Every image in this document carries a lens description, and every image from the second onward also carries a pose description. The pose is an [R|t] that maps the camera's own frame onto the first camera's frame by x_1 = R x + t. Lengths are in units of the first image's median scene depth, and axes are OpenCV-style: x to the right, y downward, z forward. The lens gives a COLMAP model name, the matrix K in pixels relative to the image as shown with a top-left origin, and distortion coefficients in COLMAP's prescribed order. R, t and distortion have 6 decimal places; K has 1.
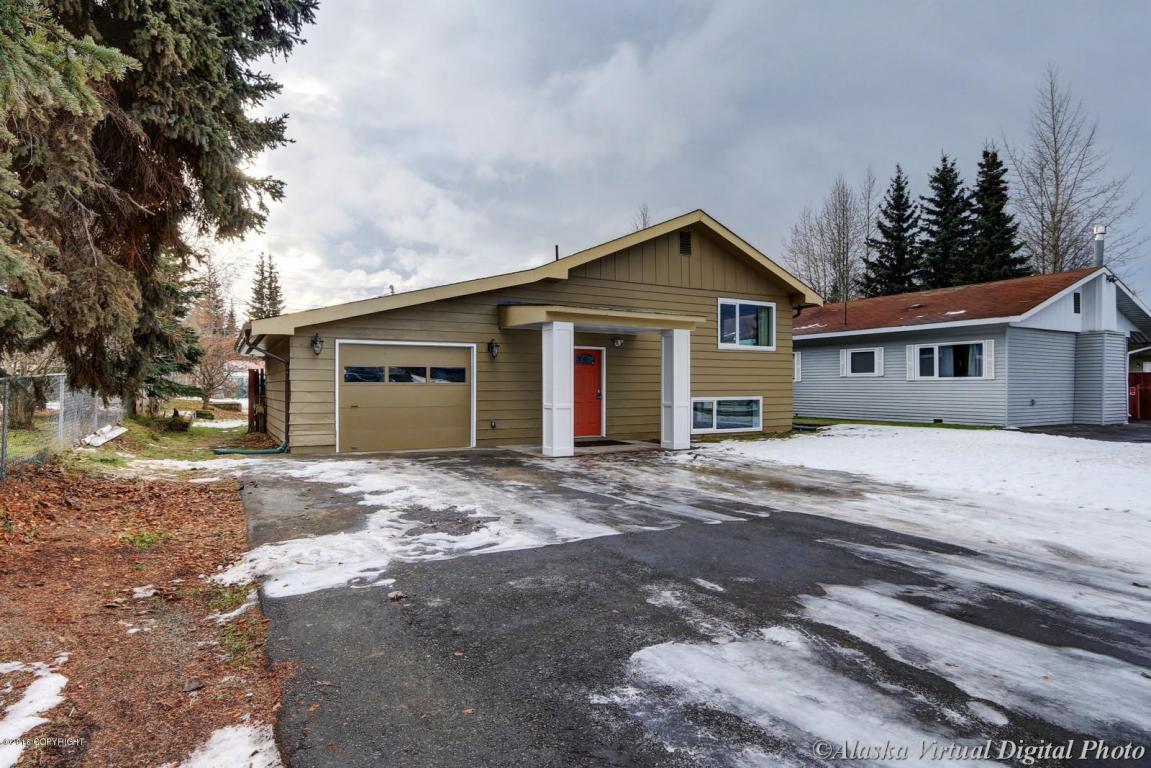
lens RADIAL K [[532.4, 0, 572.5], [0, 532.4, 384.7], [0, 0, 1]] dist [-0.017273, -0.000768]
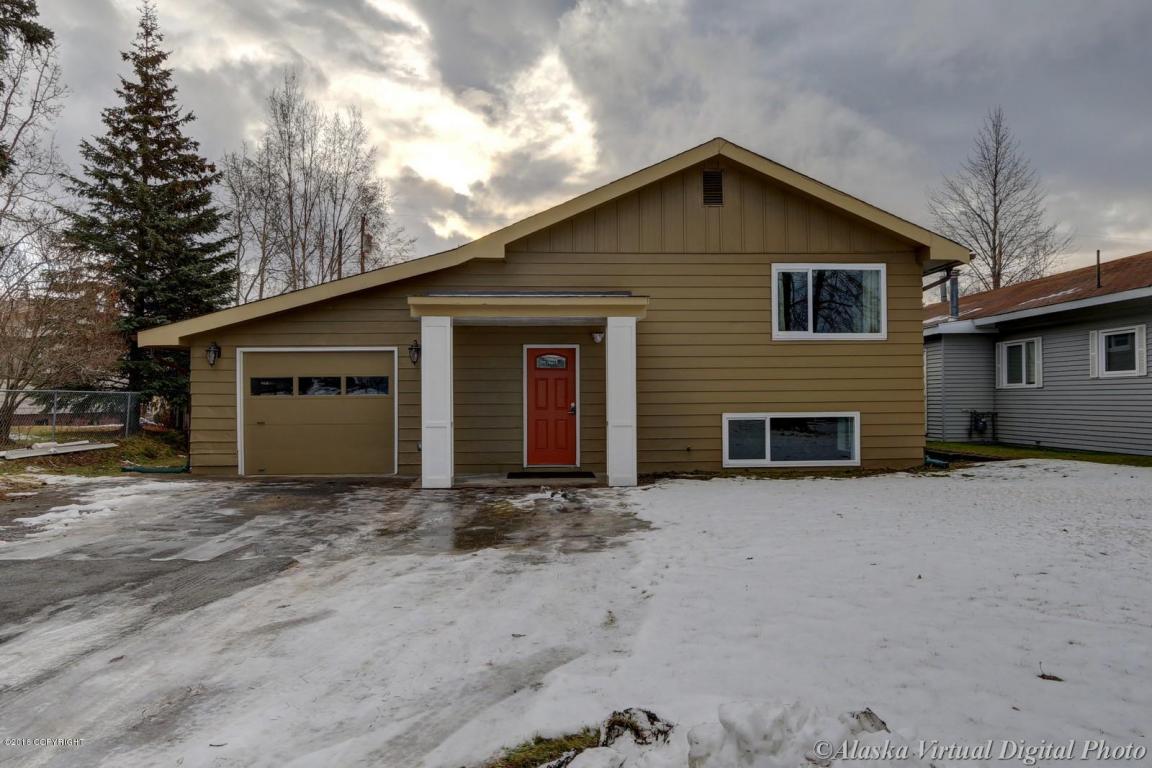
lens RADIAL K [[739.3, 0, 581.8], [0, 739.3, 391.6], [0, 0, 1]] dist [-0.007987, -0.001553]
pose [[0.920924, -0.010740, -0.389594, 0.449472], [0.007716, 0.999927, -0.009325, 0.003659], [0.389665, 0.005582, 0.920940, 0.061962]]
